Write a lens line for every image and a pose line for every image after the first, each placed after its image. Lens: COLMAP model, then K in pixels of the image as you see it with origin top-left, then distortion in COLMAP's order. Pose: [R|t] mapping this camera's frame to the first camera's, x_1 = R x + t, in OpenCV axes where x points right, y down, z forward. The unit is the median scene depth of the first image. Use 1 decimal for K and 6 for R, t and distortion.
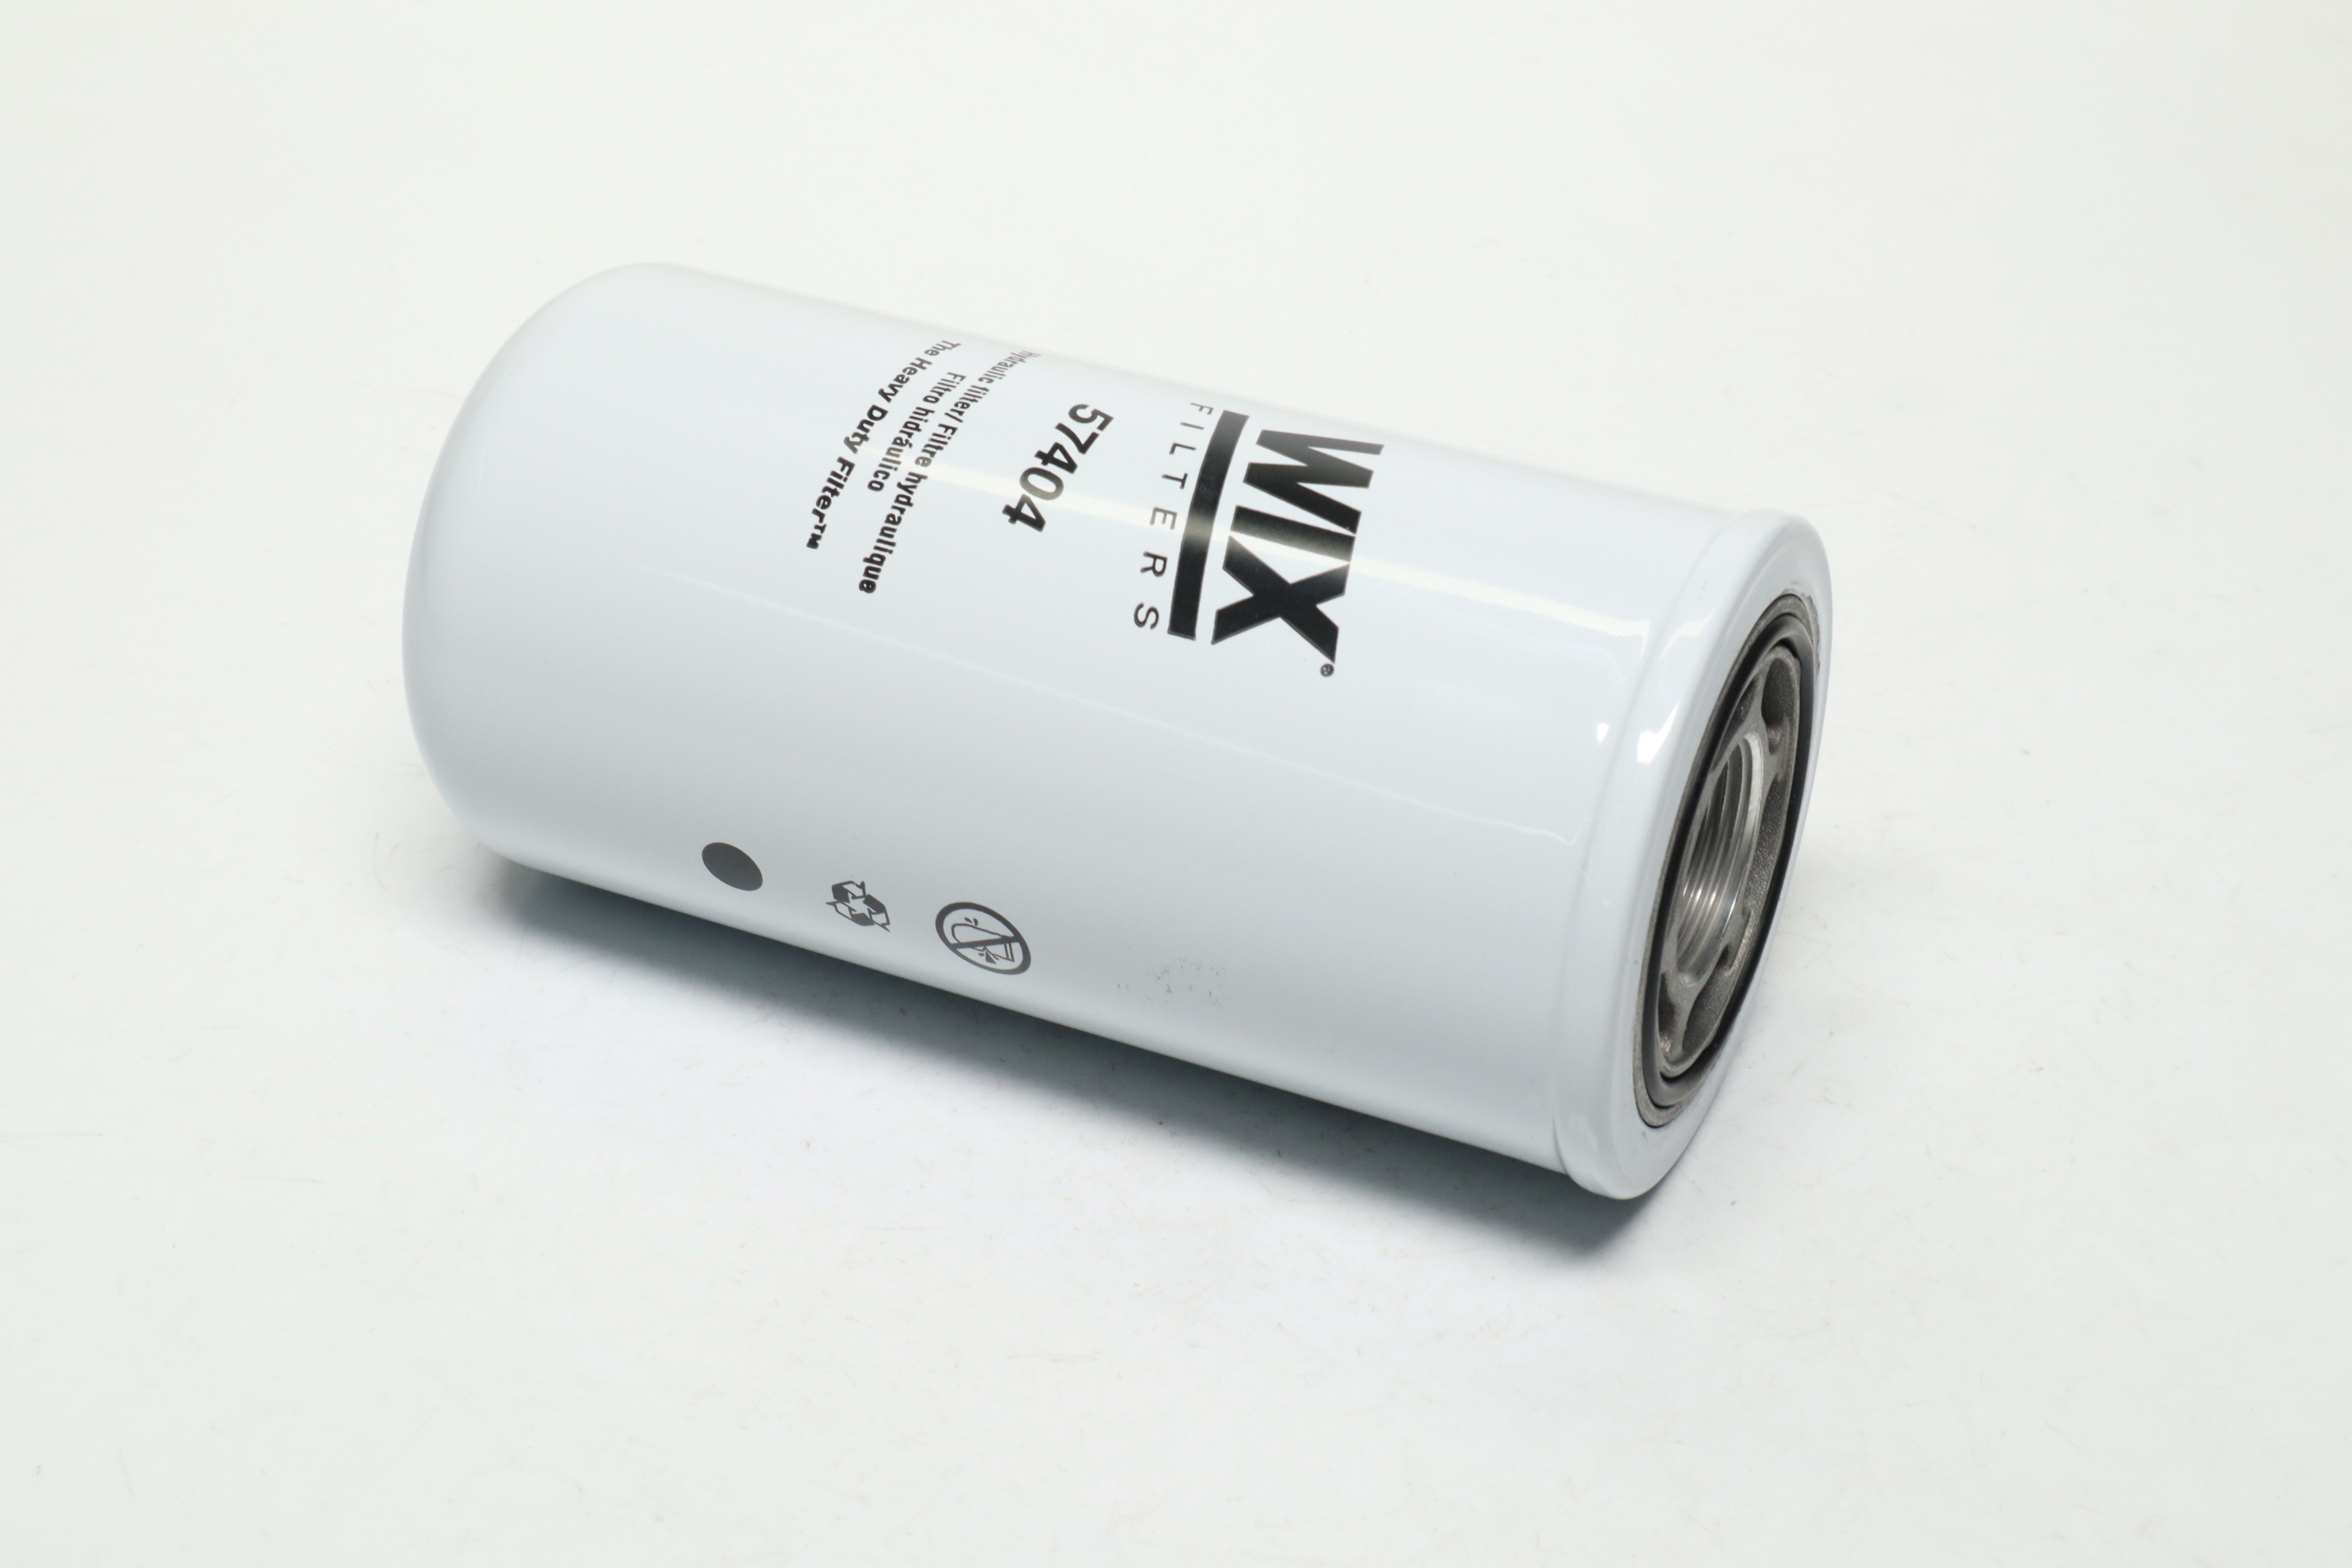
lens RADIAL K [[4359.5, 0, 1173.2], [0, 4359.5, 782.8], [0, 0, 1]] dist [-0.022927, 0.000000]
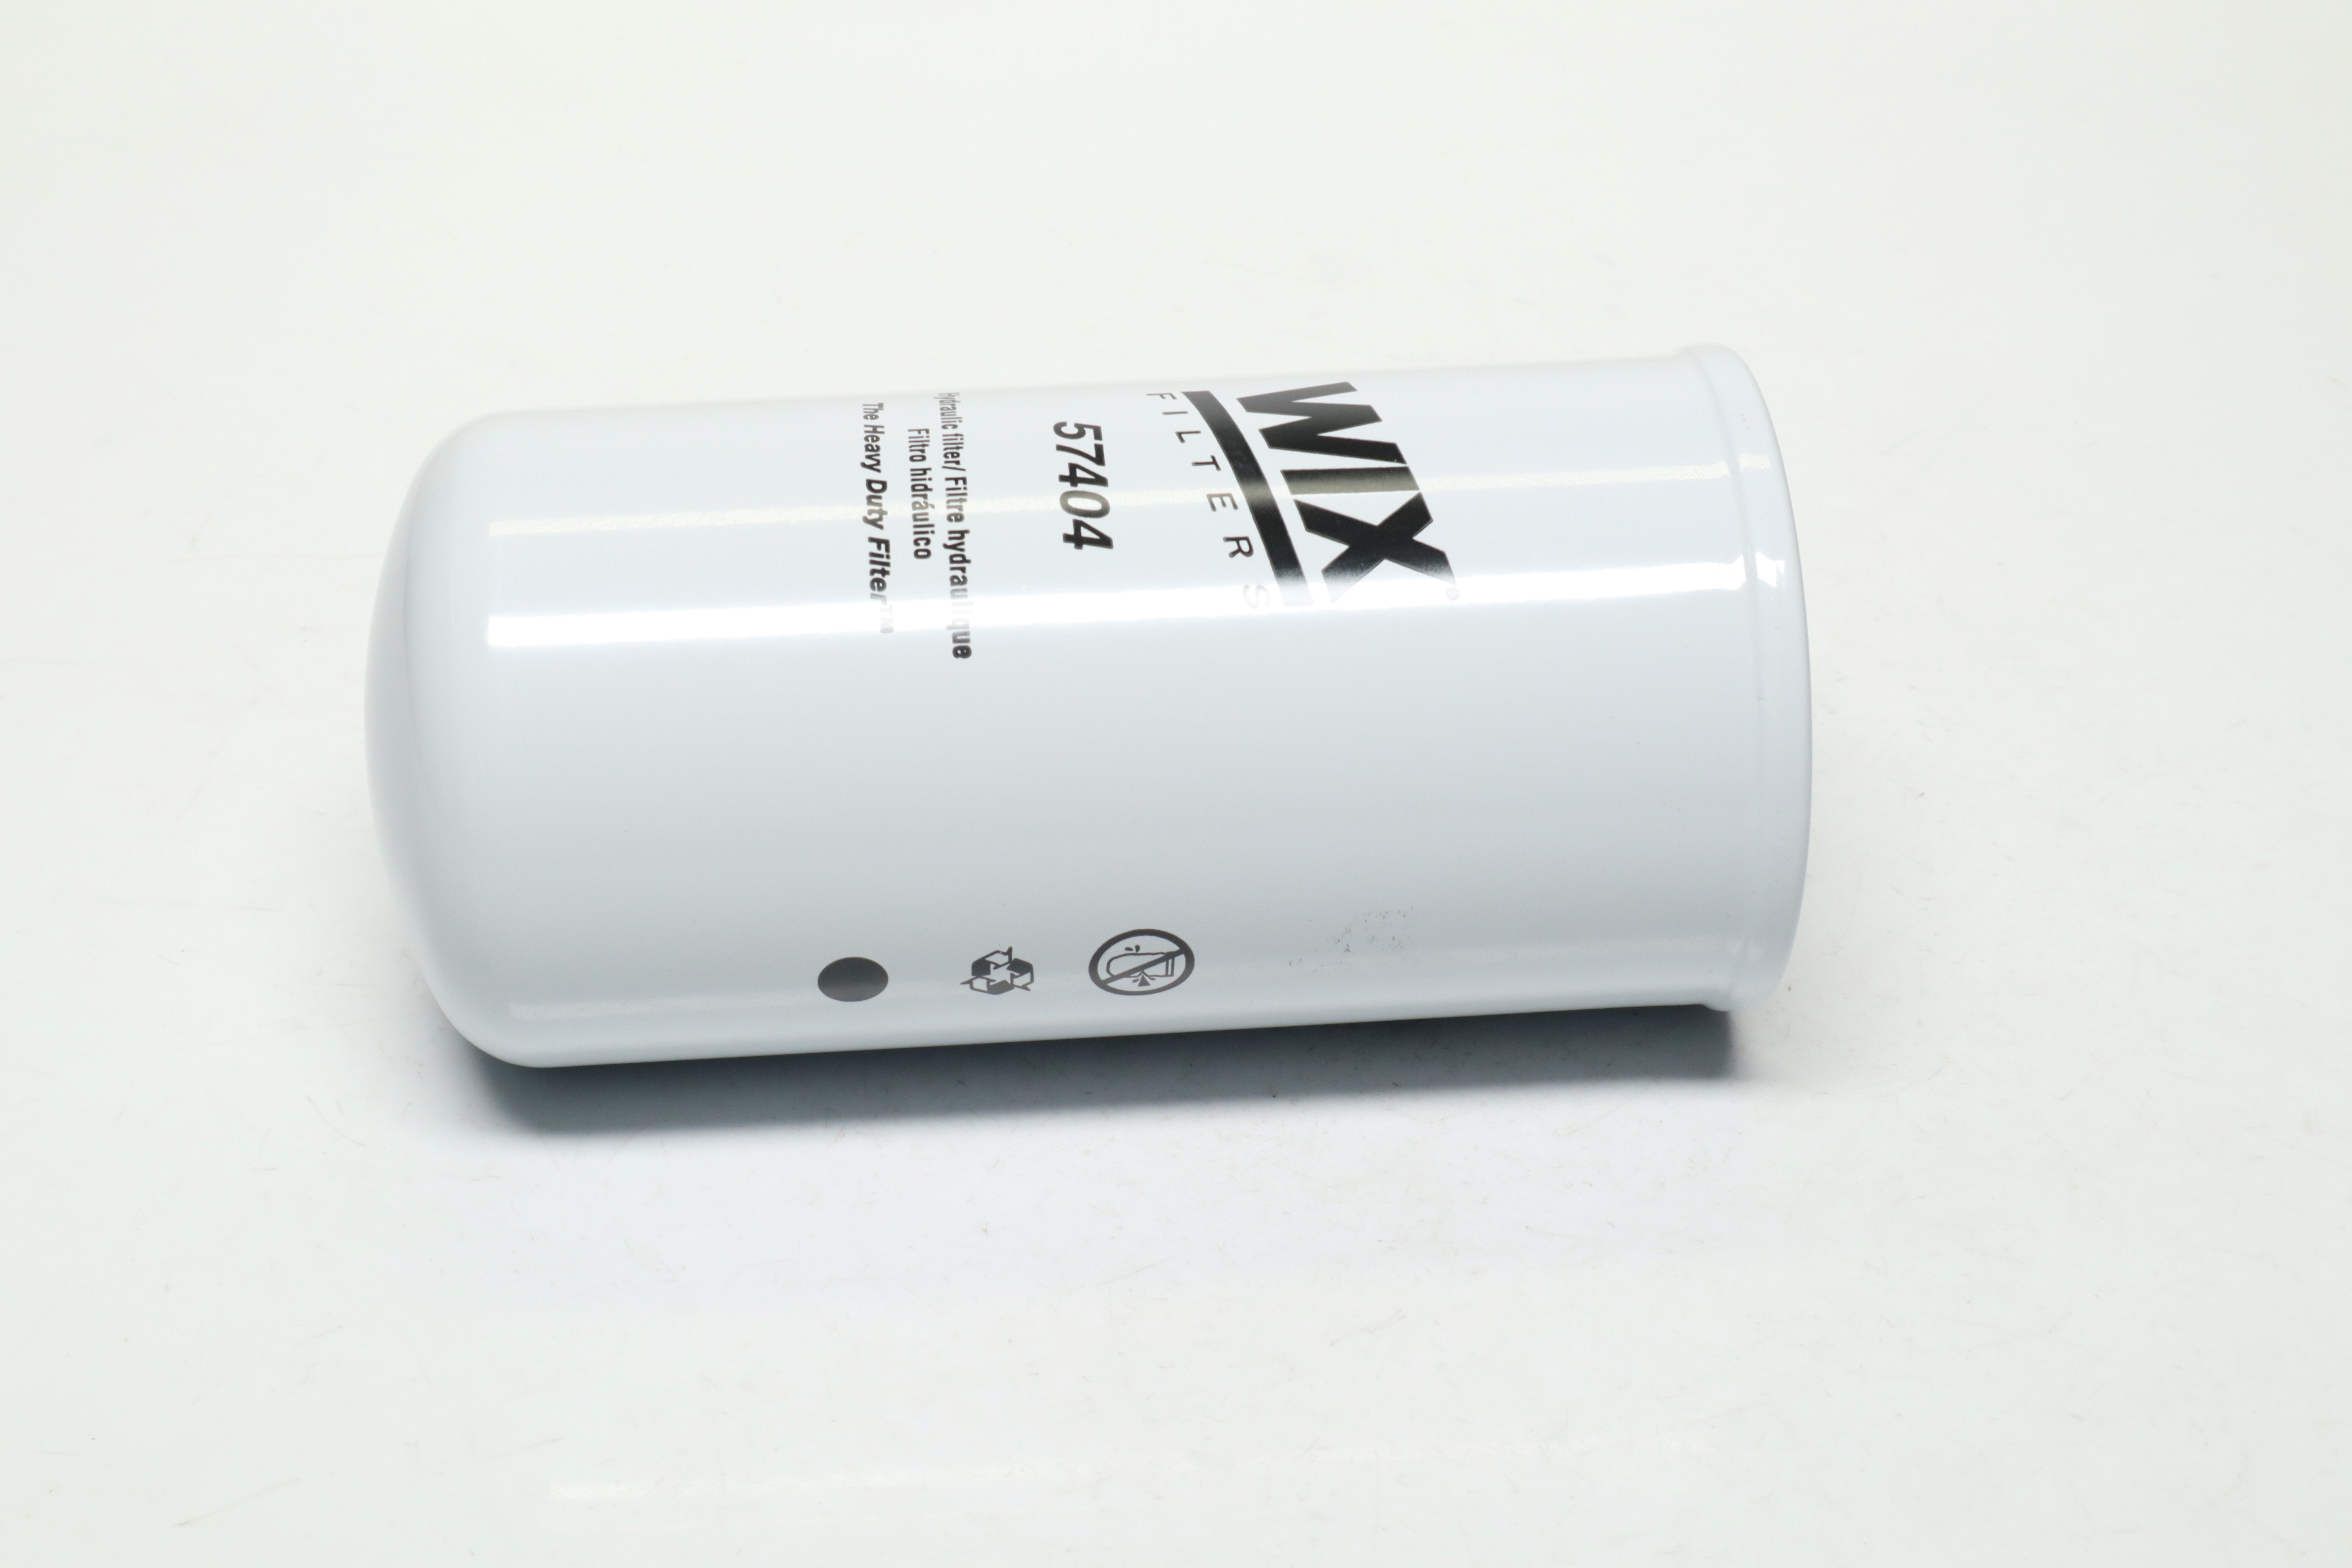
lens RADIAL K [[4359.5, 0, 1178.1], [0, 4359.5, 783.8], [0, 0, 1]] dist [-0.022927, 0.000000]
pose [[0.866399, -0.292738, 0.404545, -0.428114], [0.293484, 0.953966, 0.061767, -0.062394], [-0.404004, 0.065213, 0.912430, 0.089159]]
